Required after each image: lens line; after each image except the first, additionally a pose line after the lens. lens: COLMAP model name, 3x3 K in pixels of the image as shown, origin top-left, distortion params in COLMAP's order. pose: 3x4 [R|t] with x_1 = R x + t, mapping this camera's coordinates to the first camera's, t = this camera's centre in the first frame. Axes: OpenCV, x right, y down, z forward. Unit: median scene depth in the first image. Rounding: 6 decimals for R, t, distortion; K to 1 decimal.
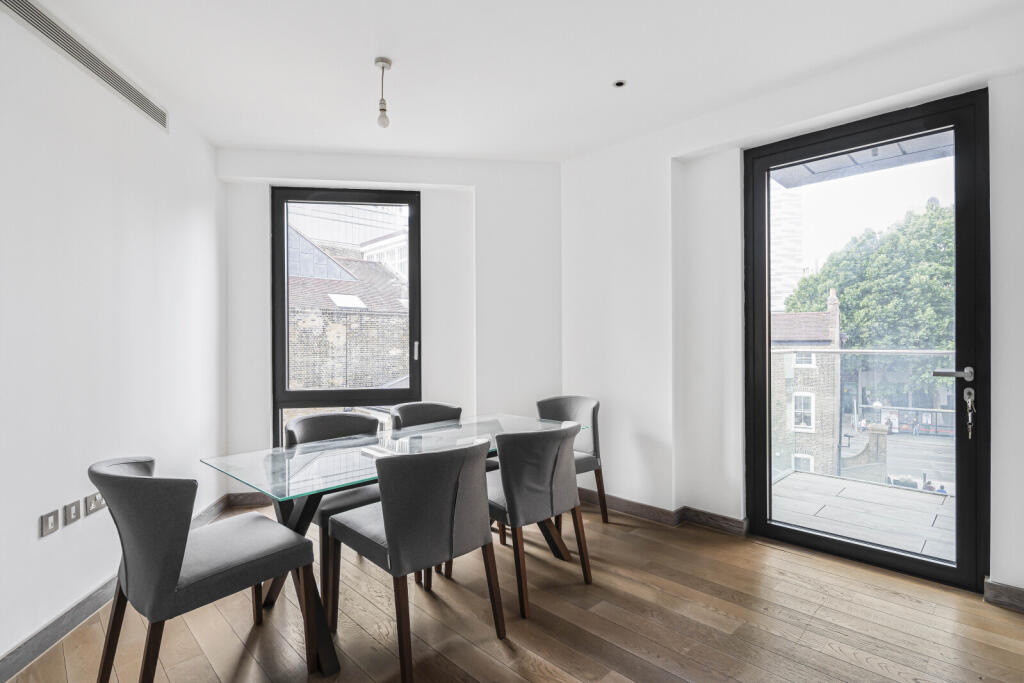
lens RADIAL K [[528.2, 0, 512.0], [0, 528.2, 341.5], [0, 0, 1]] dist [0.031191, 0.000349]
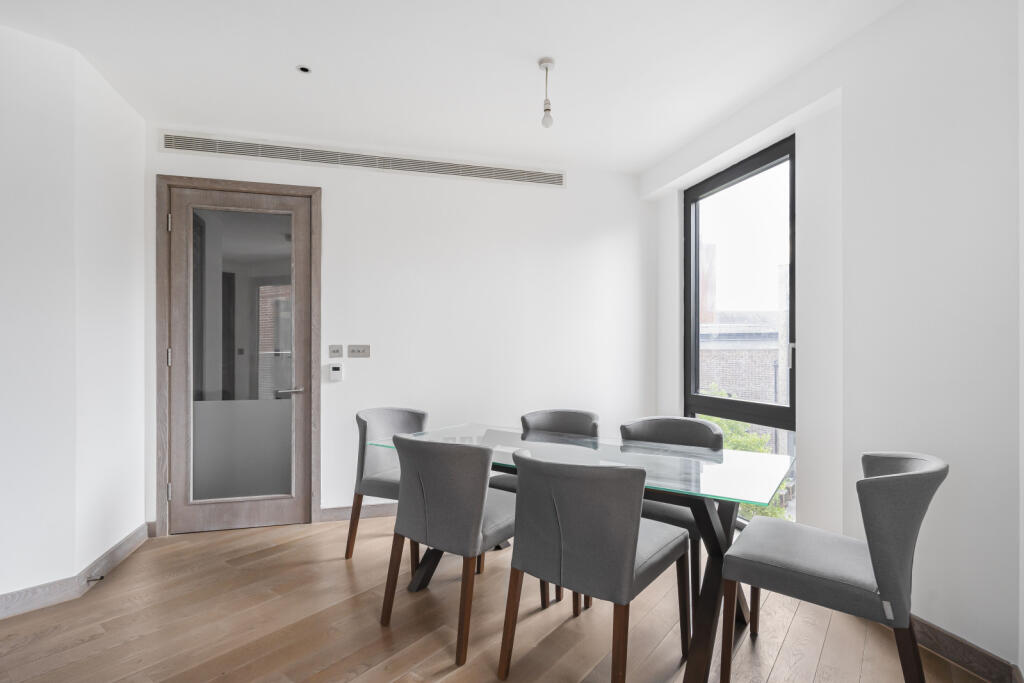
lens RADIAL K [[531.4, 0, 515.6], [0, 531.4, 353.8], [0, 0, 1]] dist [-0.000183, -0.000061]
pose [[0.137017, 0.016738, -0.990427, 0.634221], [-0.009352, 0.999835, 0.015604, 0.006704], [0.990525, 0.007124, 0.137151, 0.686719]]
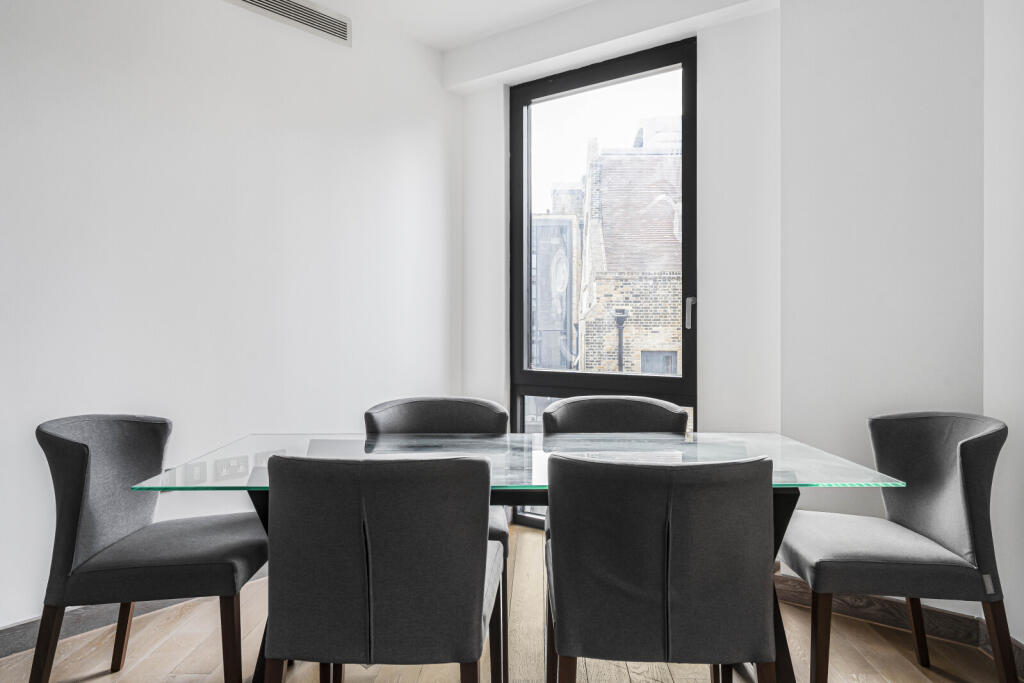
lens RADIAL K [[733.0, 0, 512.0], [0, 733.0, 341.5], [0, 0, 1]] dist [-0.006806, -0.004908]
pose [[0.676252, 0.021684, -0.736351, 0.365711], [-0.007076, 0.999712, 0.022941, 0.040166], [0.736637, -0.010303, 0.676210, 0.407969]]
